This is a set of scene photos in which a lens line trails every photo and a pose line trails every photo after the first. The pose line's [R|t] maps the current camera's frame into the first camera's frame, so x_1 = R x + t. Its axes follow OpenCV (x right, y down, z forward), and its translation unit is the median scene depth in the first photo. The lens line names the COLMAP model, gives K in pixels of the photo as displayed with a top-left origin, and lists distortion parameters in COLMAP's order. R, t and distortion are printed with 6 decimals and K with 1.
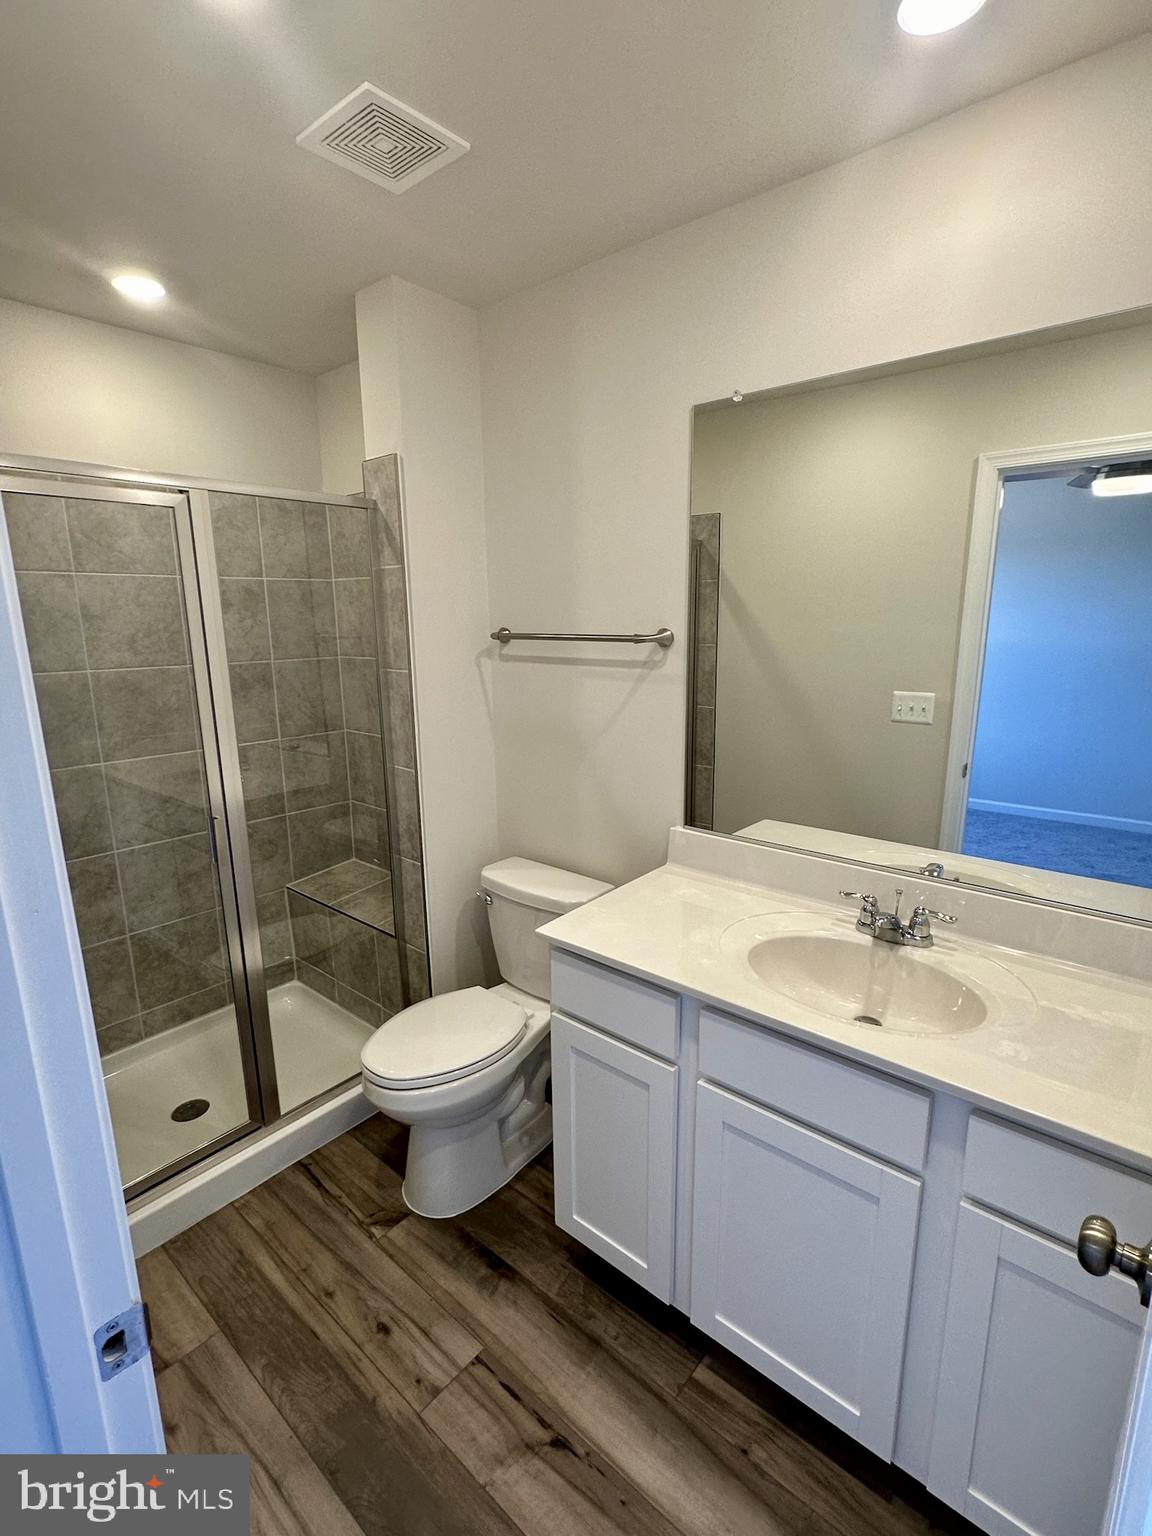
lens RADIAL K [[722.1, 0, 569.2], [0, 722.1, 770.8], [0, 0, 1]] dist [0.000878, 0.000201]
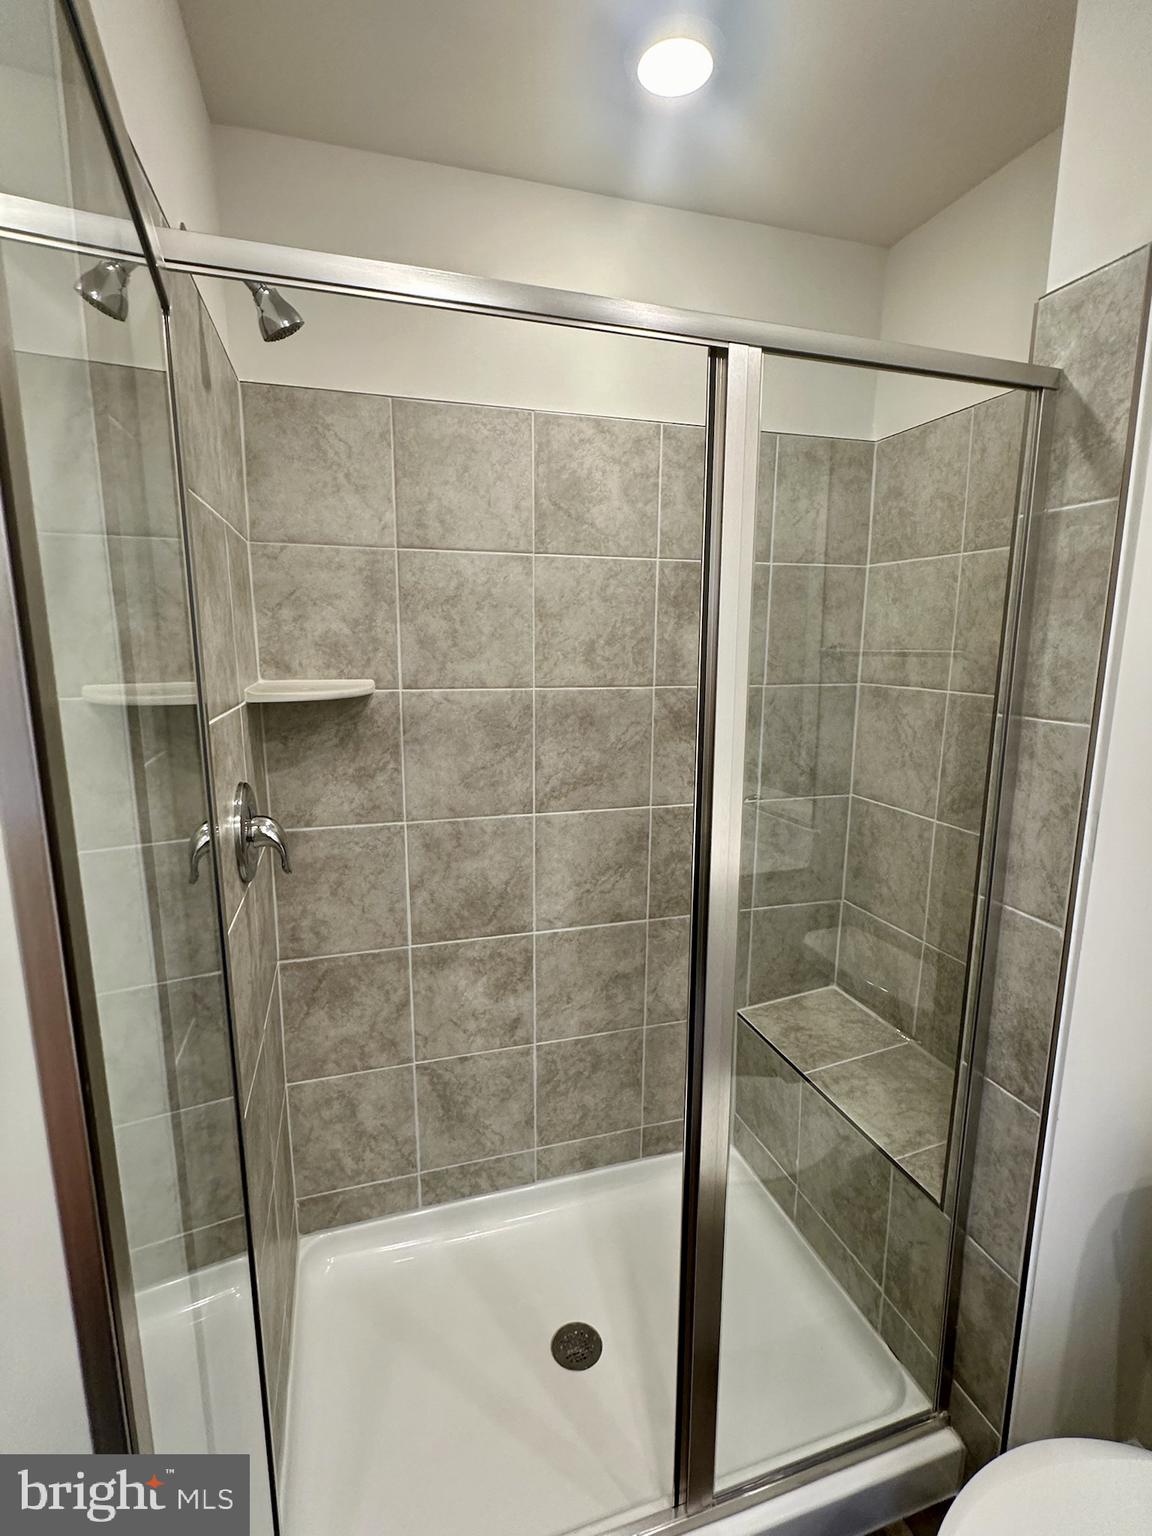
lens RADIAL K [[722.1, 0, 569.2], [0, 722.1, 770.8], [0, 0, 1]] dist [0.000878, 0.000201]
pose [[0.847135, 0.110982, -0.519659, -0.229667], [-0.125960, 0.992014, 0.006525, -0.060870], [0.516233, 0.059929, 0.854349, 0.372618]]
